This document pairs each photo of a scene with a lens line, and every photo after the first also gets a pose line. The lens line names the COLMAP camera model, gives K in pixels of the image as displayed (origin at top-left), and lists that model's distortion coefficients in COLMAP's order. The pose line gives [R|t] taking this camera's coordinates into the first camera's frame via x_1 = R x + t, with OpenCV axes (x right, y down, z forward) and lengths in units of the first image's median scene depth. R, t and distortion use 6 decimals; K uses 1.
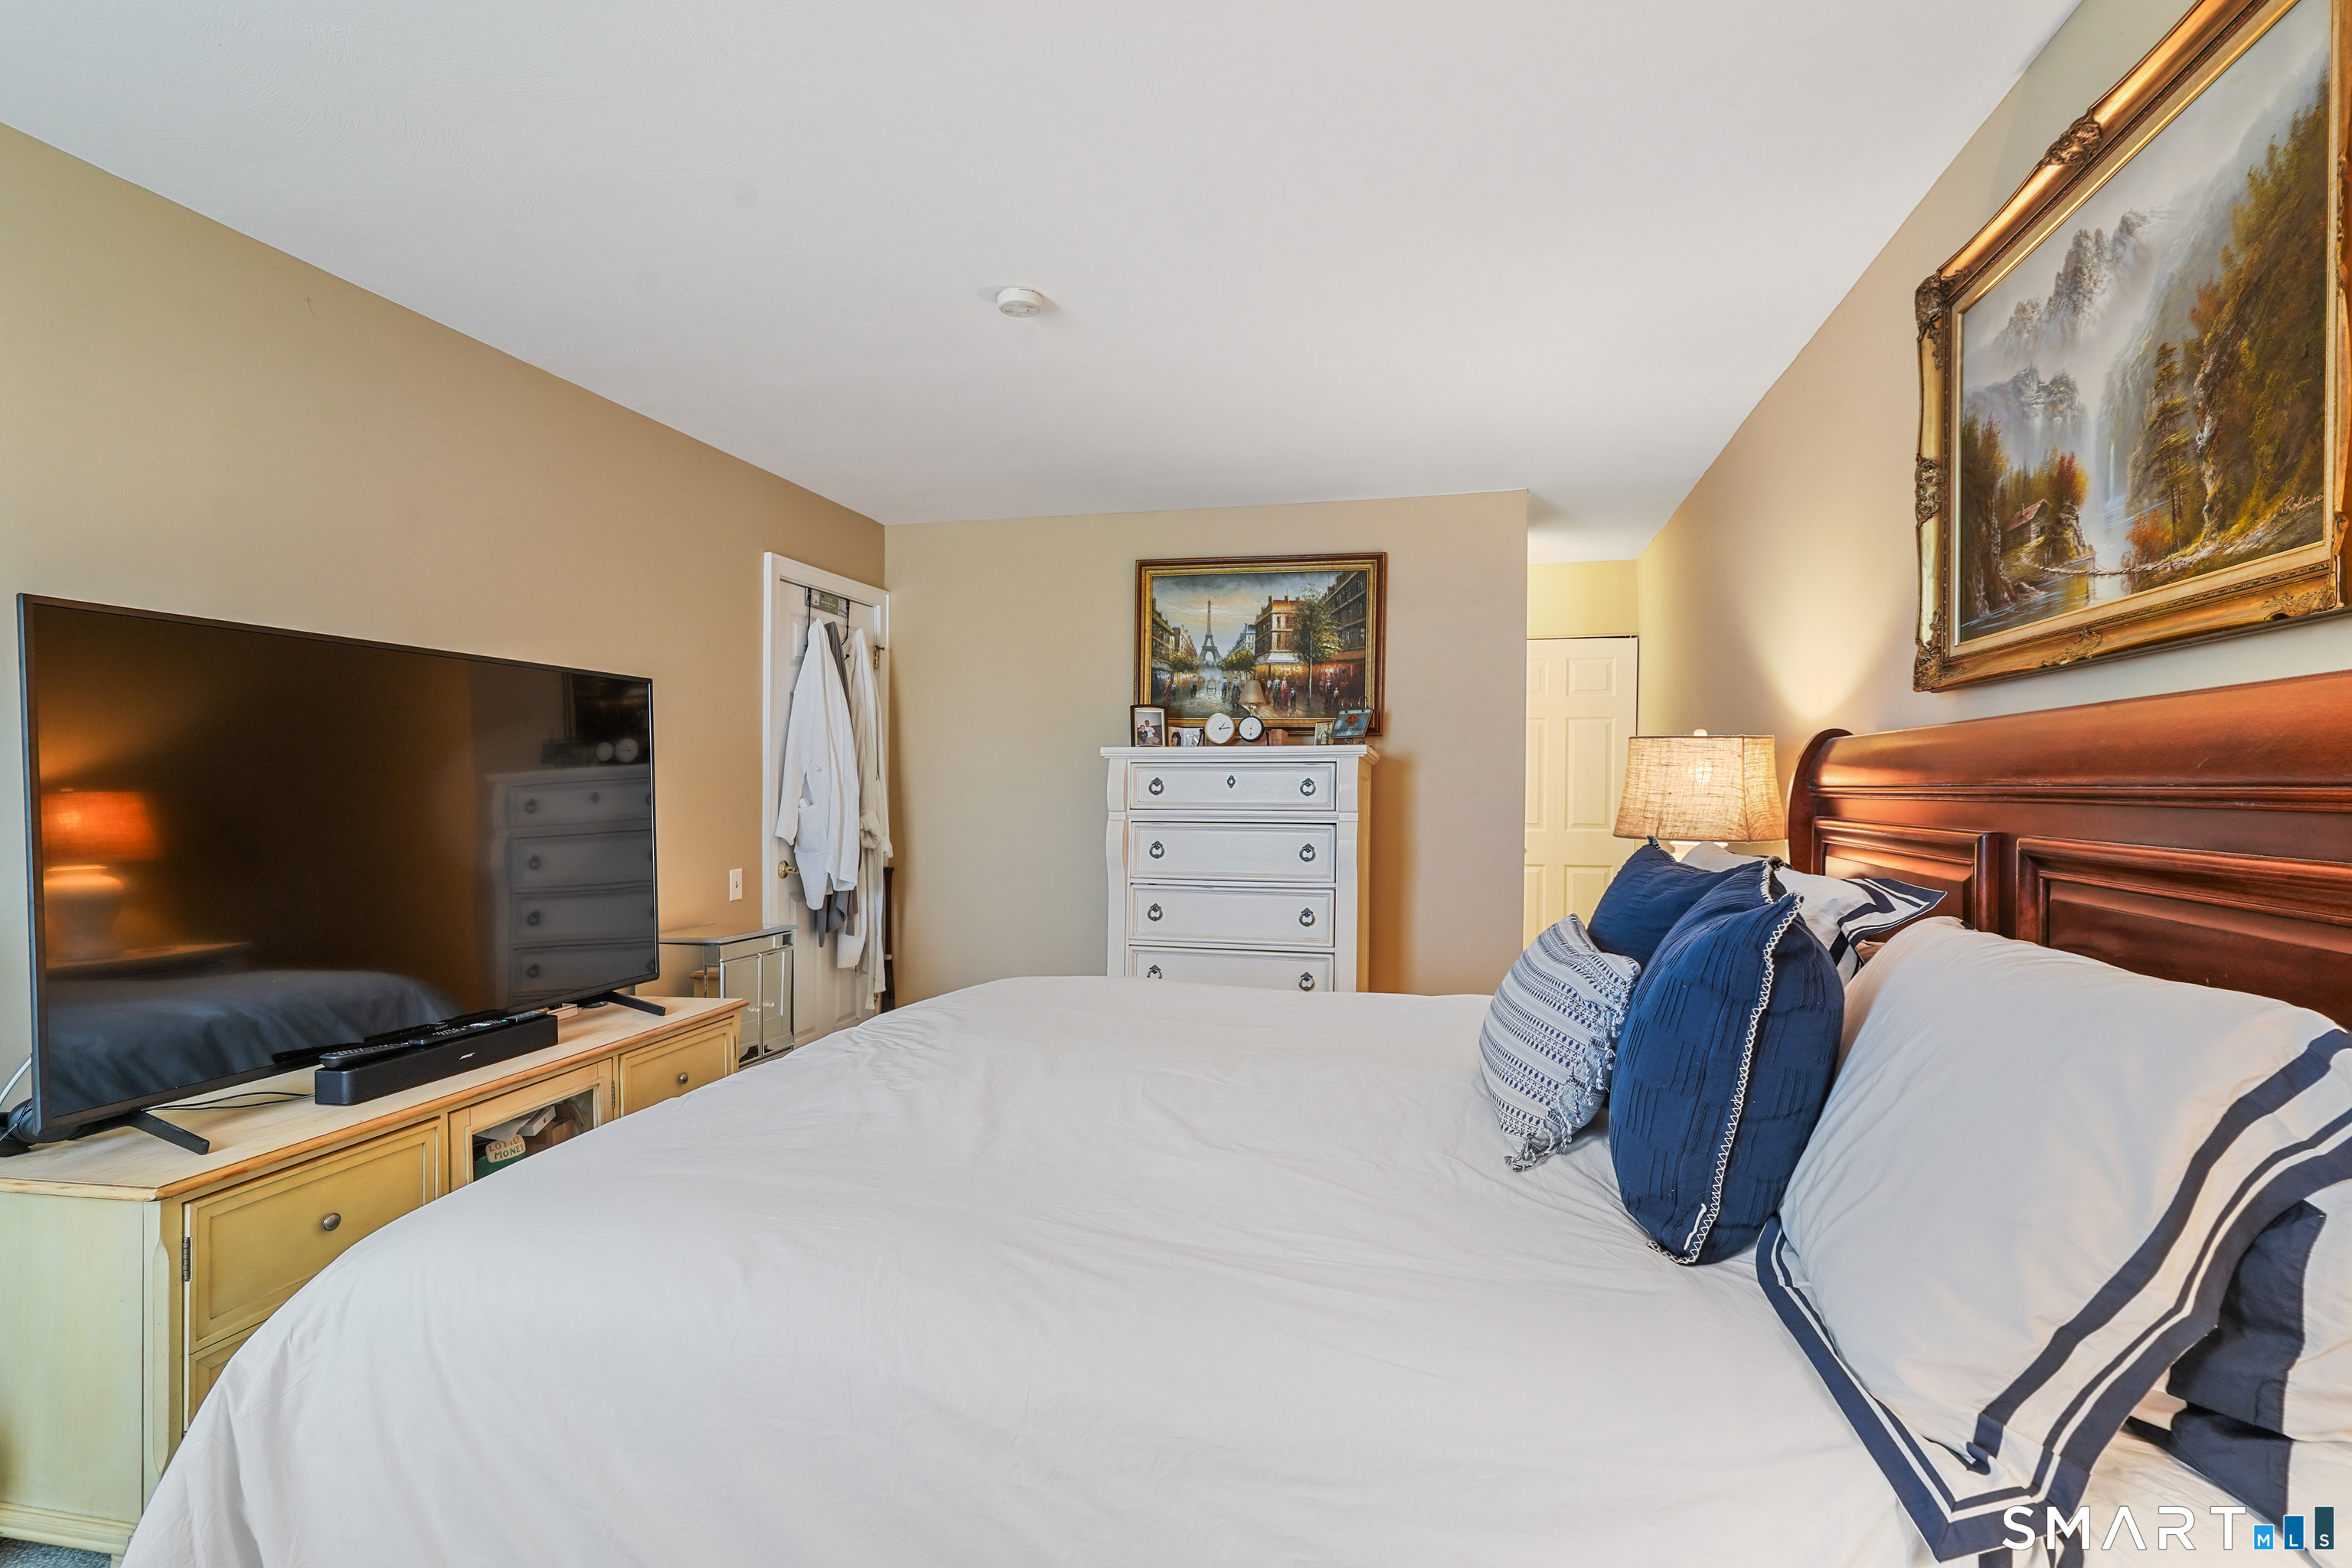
lens RADIAL K [[1129.1, 0, 1177.4], [0, 1129.1, 790.2], [0, 0, 1]] dist [-0.000317, 0.000060]
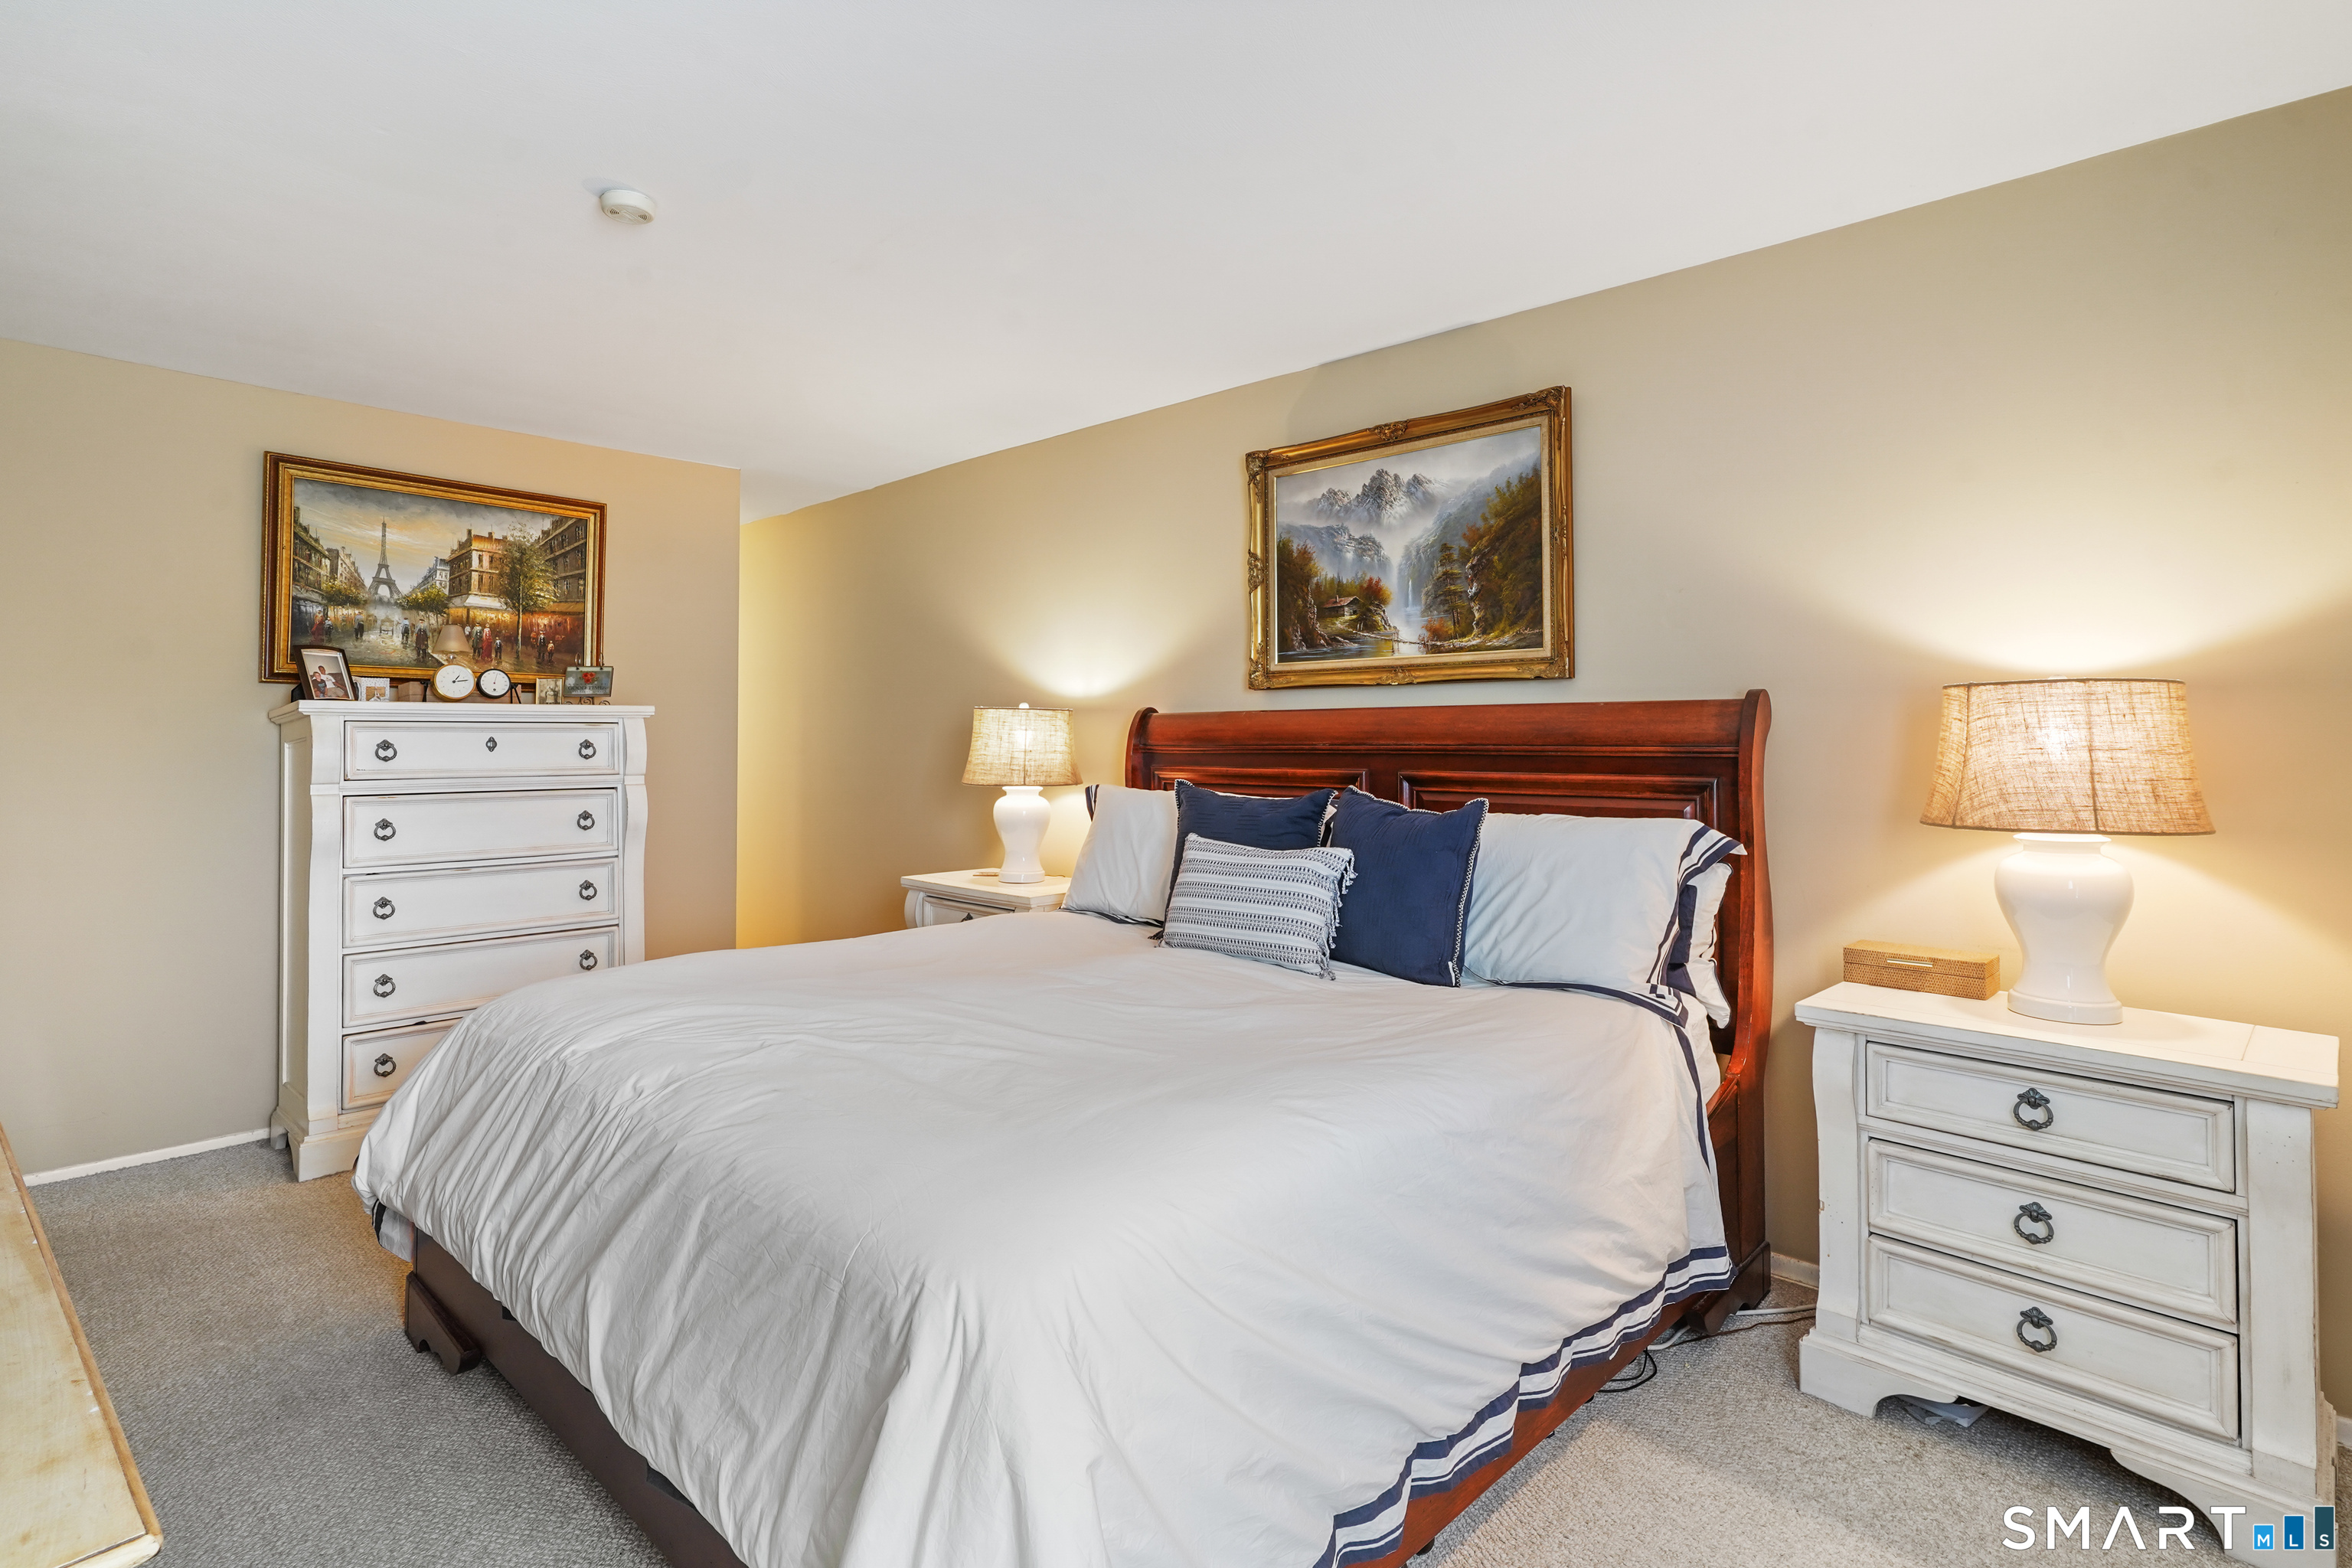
lens RADIAL K [[1130.4, 0, 1180.6], [0, 1130.4, 734.2], [0, 0, 1]] dist [-0.091516, 0.055977]
pose [[0.488339, 0.001235, 0.872653, -0.664429], [0.009392, 0.999934, -0.006670, -0.007532], [-0.872604, 0.011453, 0.488295, 0.201968]]
